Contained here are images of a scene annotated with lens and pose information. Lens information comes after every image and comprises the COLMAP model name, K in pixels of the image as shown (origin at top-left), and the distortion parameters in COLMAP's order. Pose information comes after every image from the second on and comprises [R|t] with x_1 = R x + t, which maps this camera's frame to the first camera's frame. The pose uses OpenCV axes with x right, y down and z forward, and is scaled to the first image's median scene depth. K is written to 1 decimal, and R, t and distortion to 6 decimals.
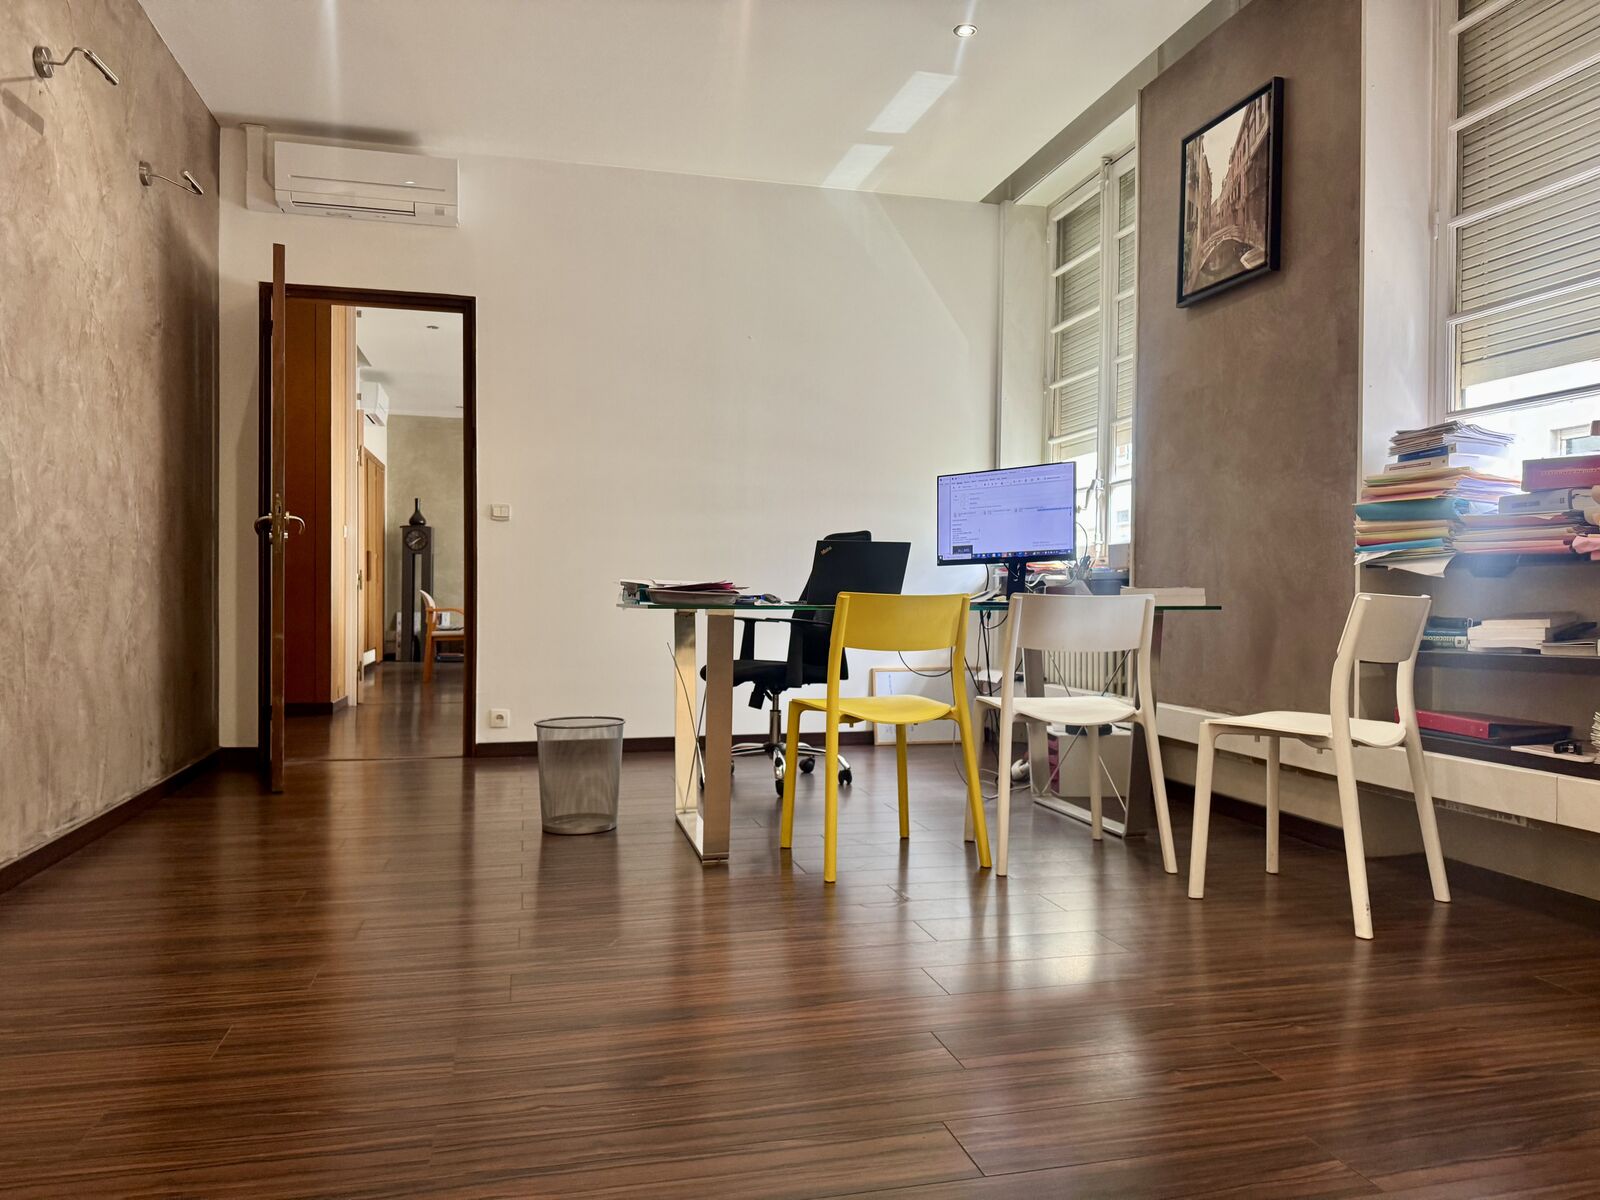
lens RADIAL K [[1137.0, 0, 796.7], [0, 1137.0, 601.2], [0, 0, 1]] dist [0.003245, 0.001321]
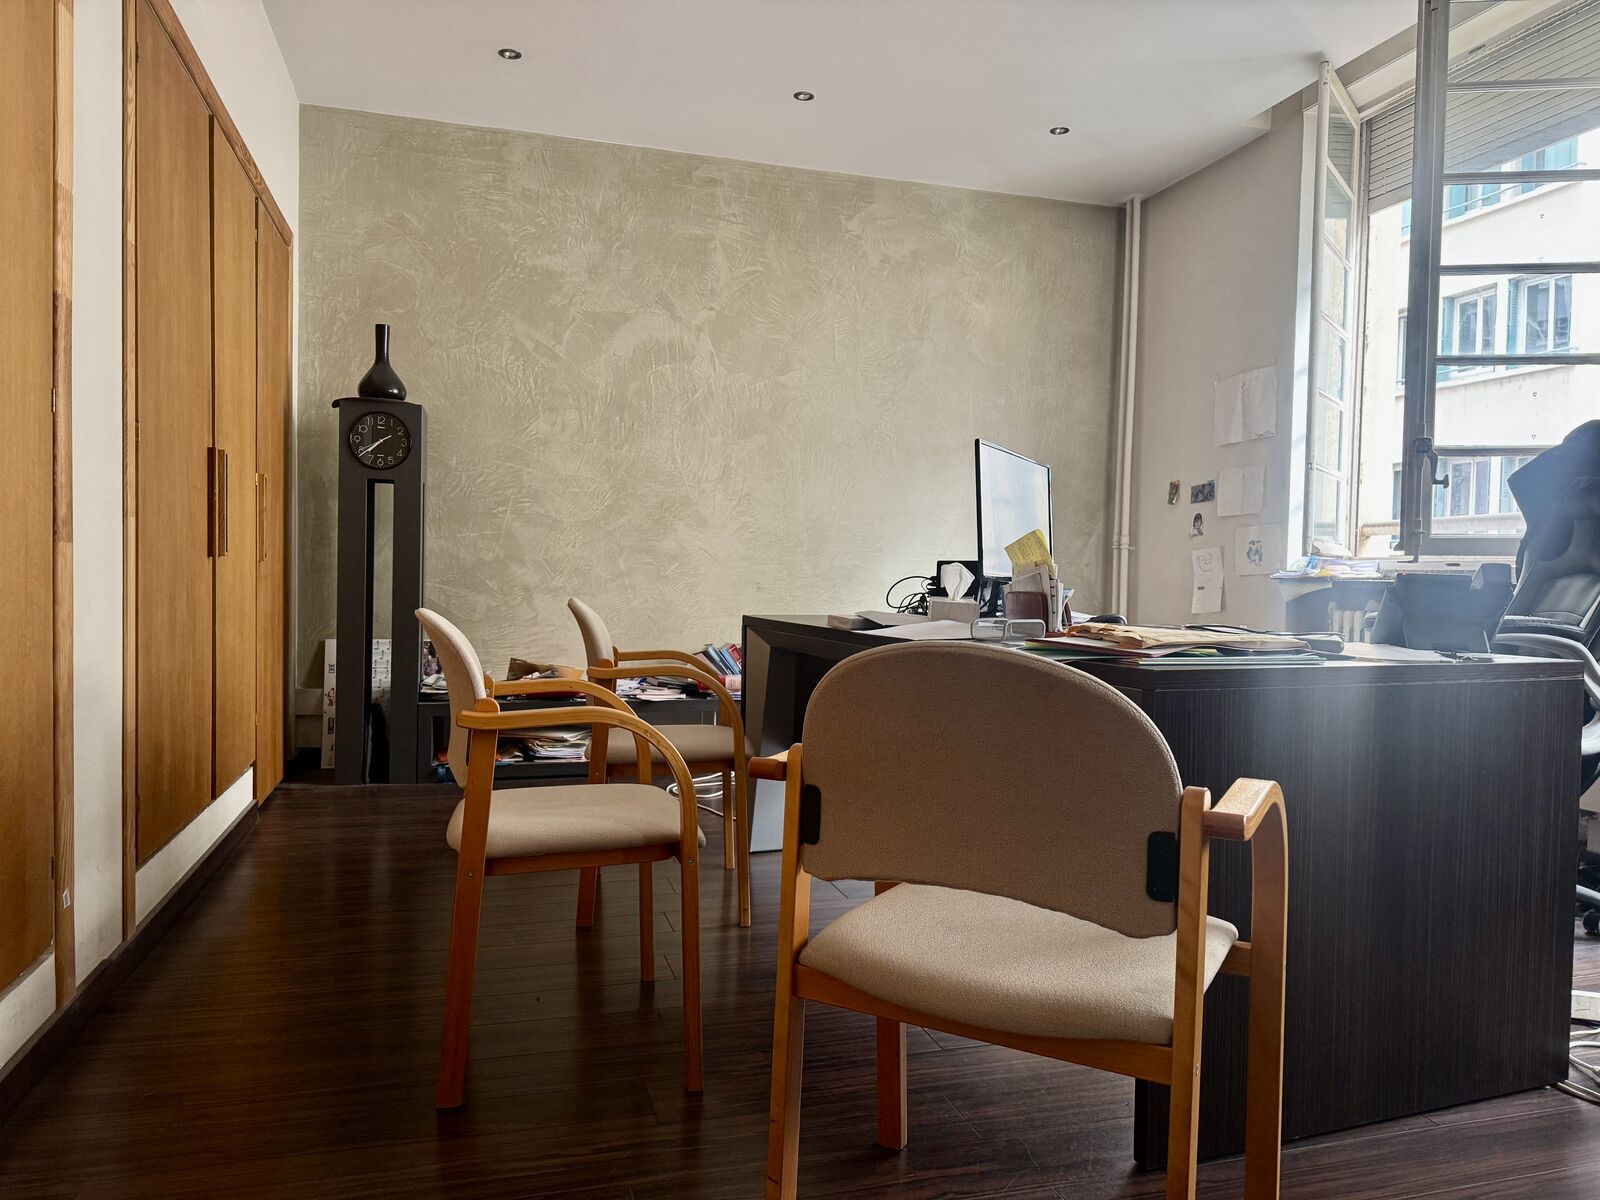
lens RADIAL K [[1137.0, 0, 801.7], [0, 1137.0, 601.8], [0, 0, 1]] dist [0.003245, 0.001321]
pose [[0.999360, 0.009116, 0.034594, -0.209753], [-0.009723, 0.999801, 0.017426, -0.010065], [-0.034429, -0.017751, 0.999249, 0.626214]]
